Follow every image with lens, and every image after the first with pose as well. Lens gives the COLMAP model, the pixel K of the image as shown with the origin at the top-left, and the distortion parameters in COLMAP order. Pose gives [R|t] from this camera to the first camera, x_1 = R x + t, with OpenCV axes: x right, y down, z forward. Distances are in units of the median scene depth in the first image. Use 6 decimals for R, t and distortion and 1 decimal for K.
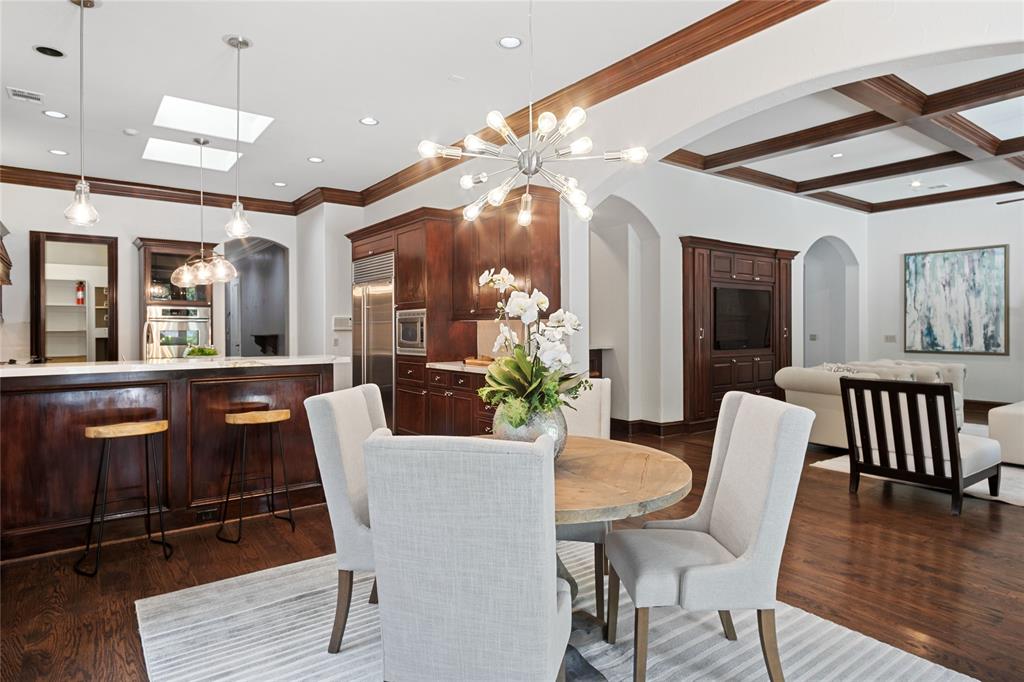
lens RADIAL K [[587.1, 0, 512.9], [0, 587.1, 338.1], [0, 0, 1]] dist [0.023132, -0.001126]
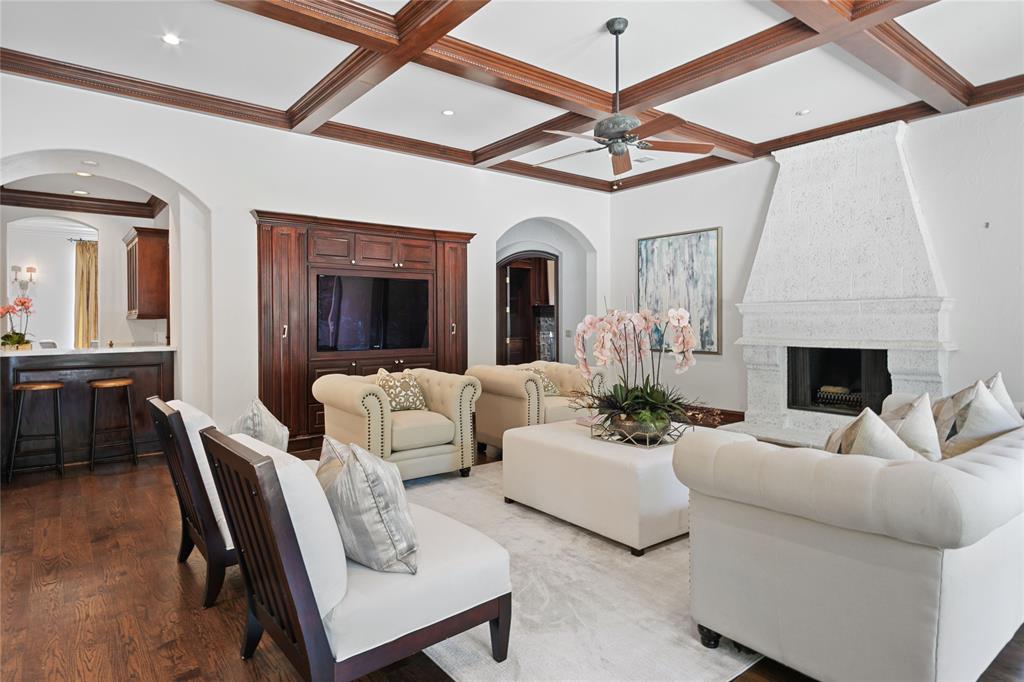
lens RADIAL K [[587.1, 0, 511.0], [0, 587.1, 331.7], [0, 0, 1]] dist [0.023132, -0.001126]
pose [[0.999316, -0.005048, 0.036623, 0.483391], [0.005026, 0.999987, 0.000690, -0.006497], [-0.036626, -0.000505, 0.999329, 0.150467]]
